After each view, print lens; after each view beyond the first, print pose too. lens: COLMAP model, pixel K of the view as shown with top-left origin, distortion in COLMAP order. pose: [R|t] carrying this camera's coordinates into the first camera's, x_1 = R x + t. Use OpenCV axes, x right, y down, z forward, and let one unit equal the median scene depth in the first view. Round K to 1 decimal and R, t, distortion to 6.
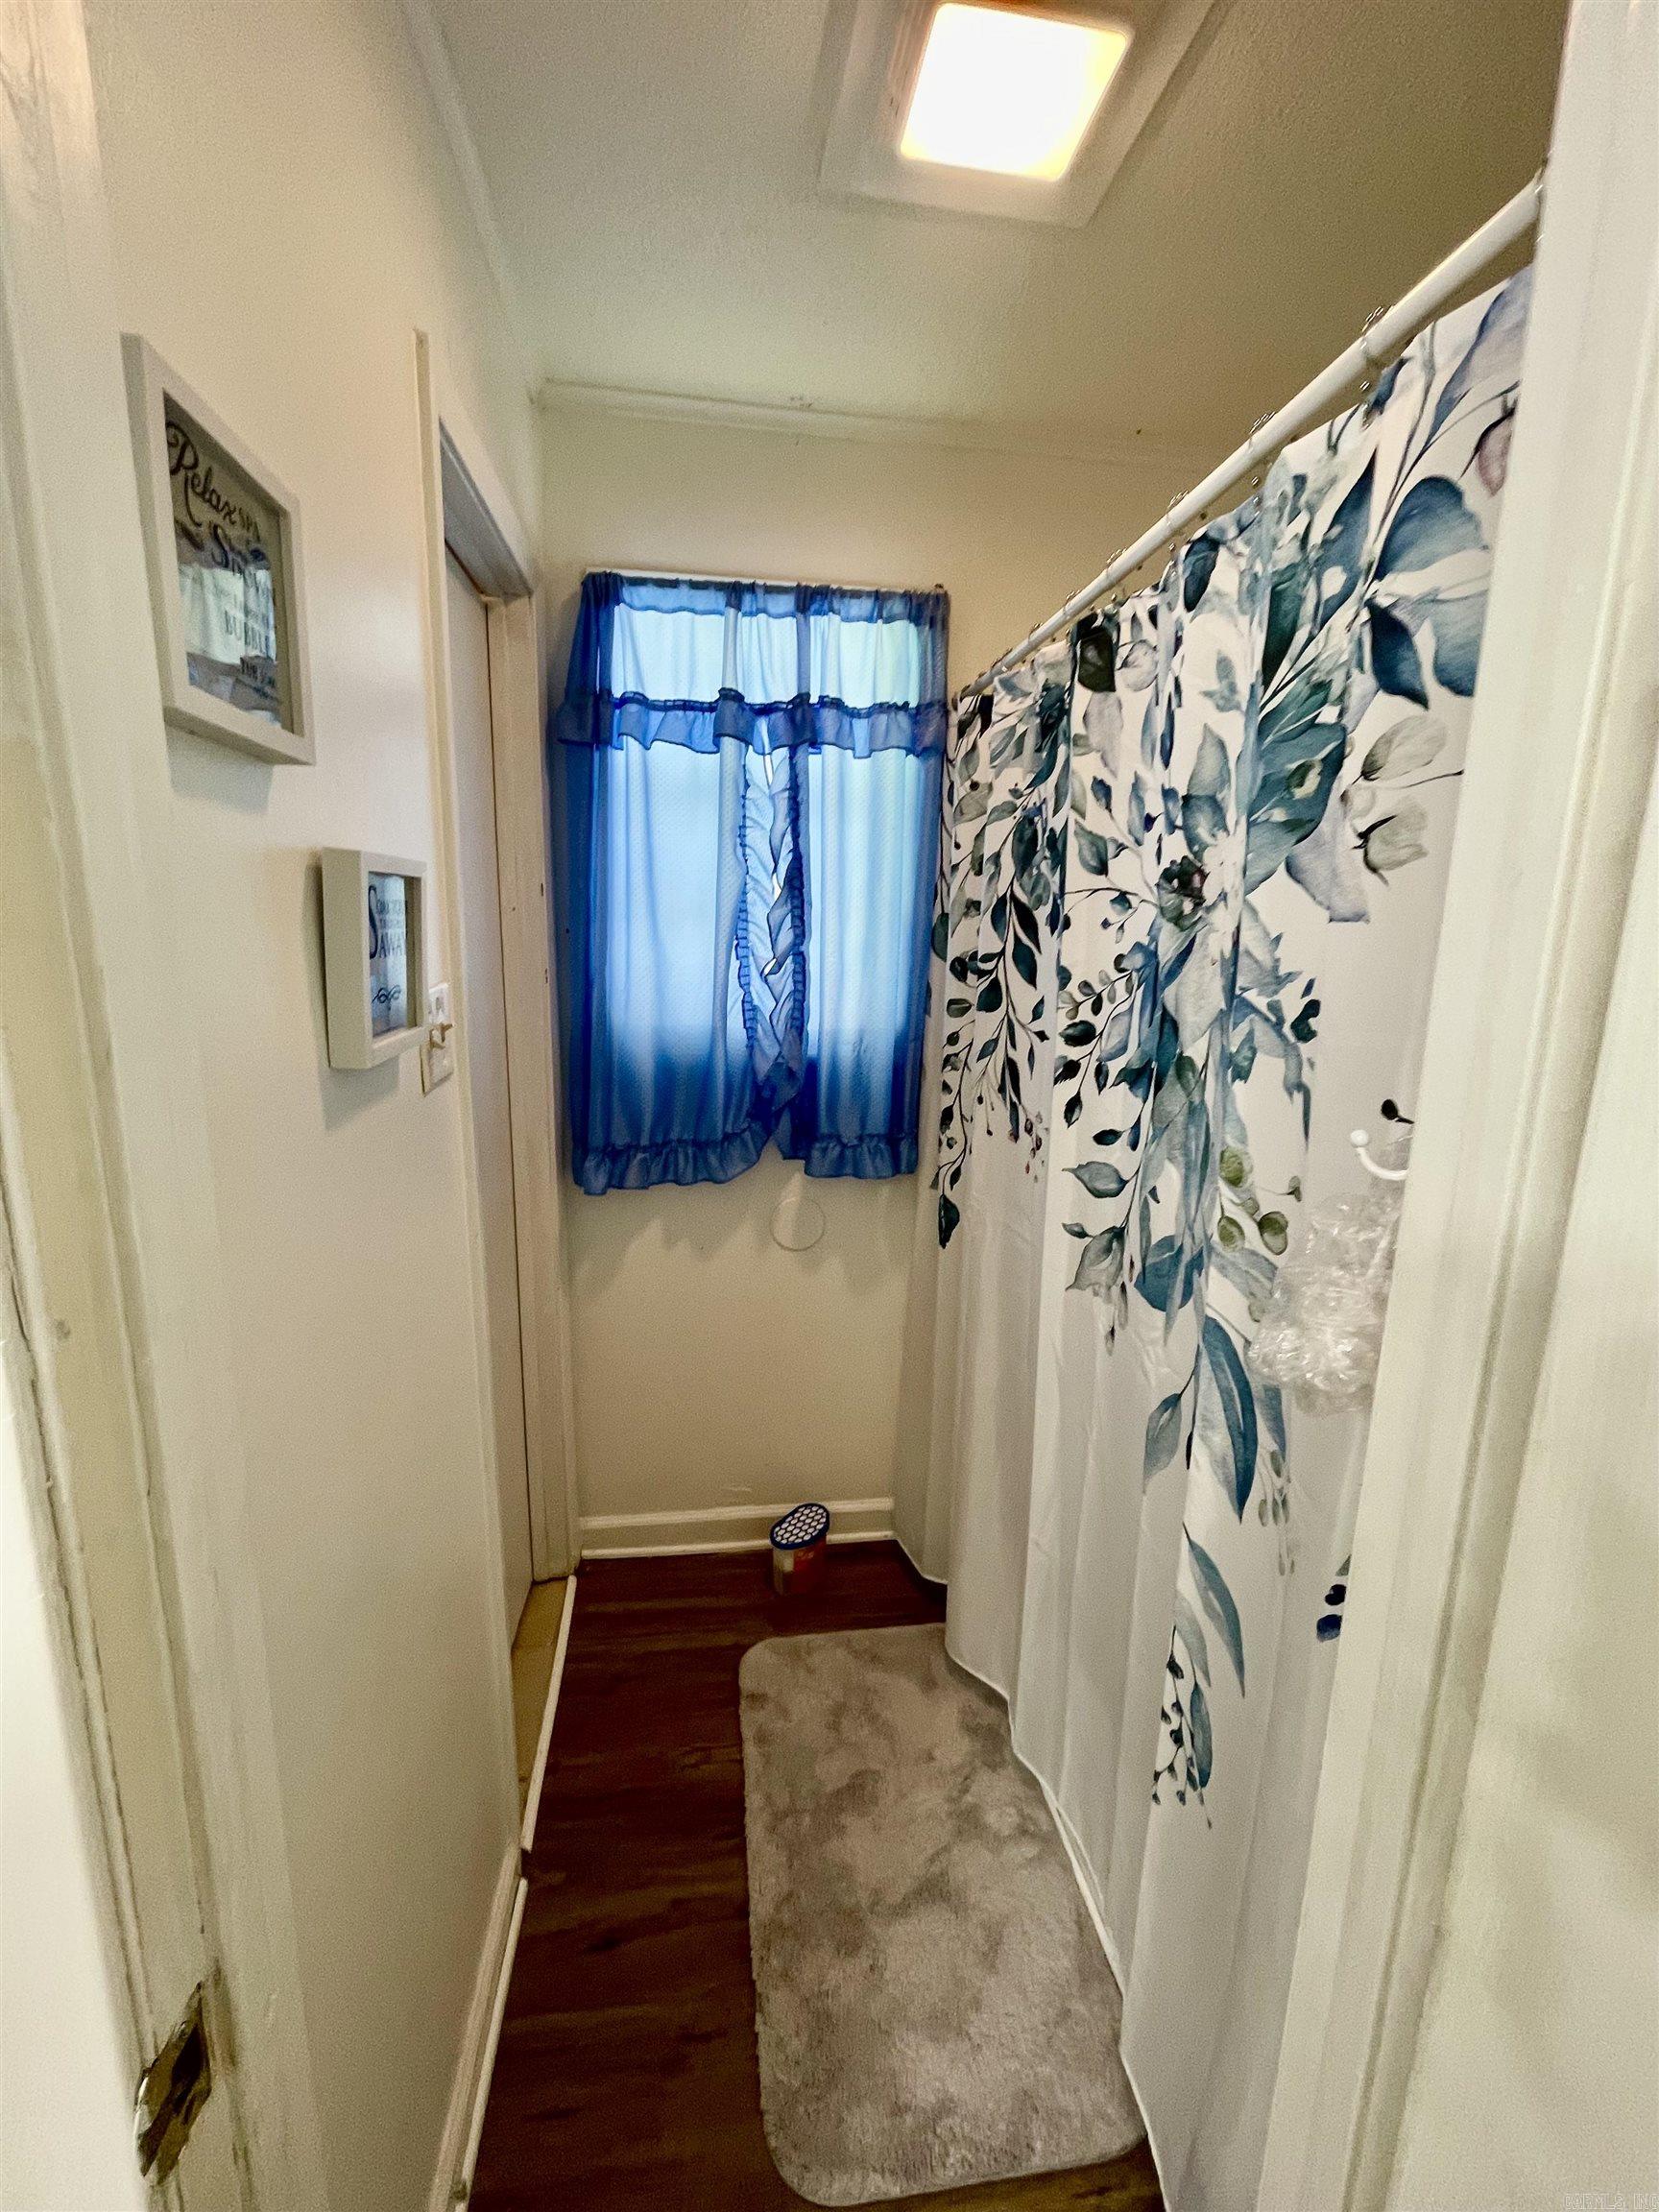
lens RADIAL K [[896.4, 0, 826.6], [0, 896.4, 1110.2], [0, 0, 1]] dist [-0.003082, 0.000041]
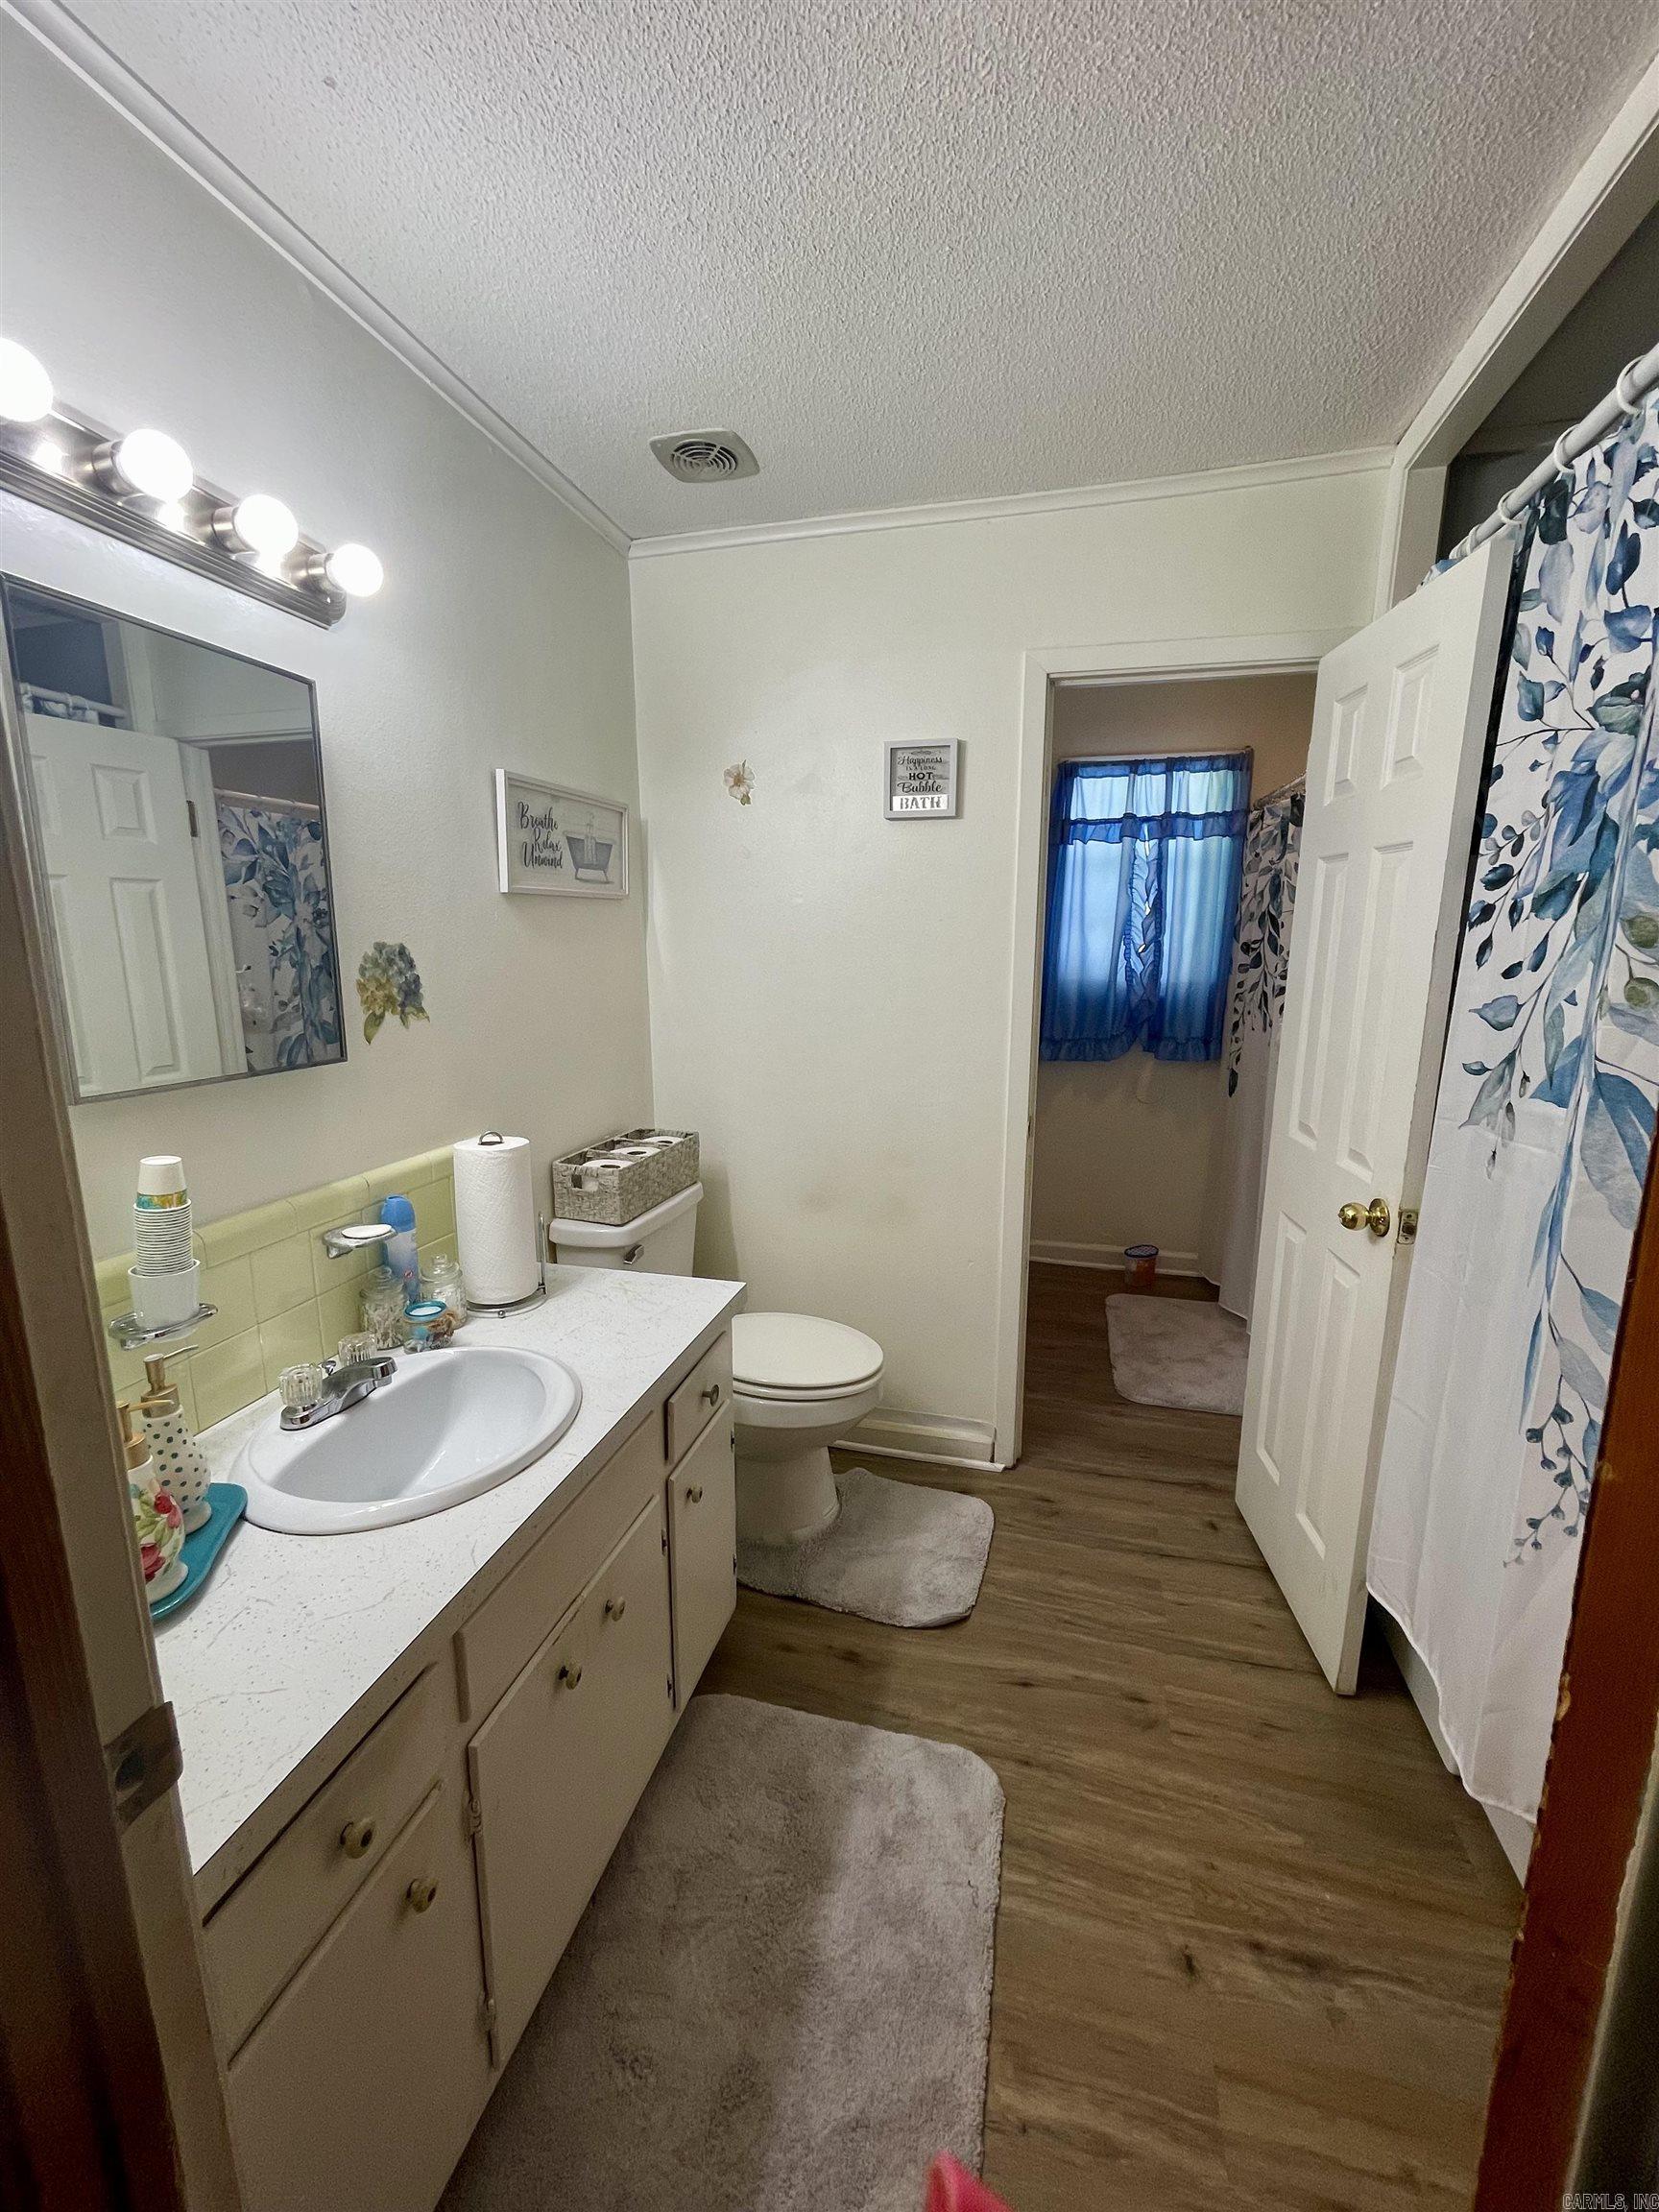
lens RADIAL K [[896.4, 0, 823.0], [0, 896.4, 1102.0], [0, 0, 1]] dist [-0.003082, 0.000041]
pose [[0.924064, 0.054517, -0.378331, 0.054717], [-0.055492, 0.998424, 0.008334, 0.207901], [0.378189, 0.013293, 0.925633, -1.126326]]
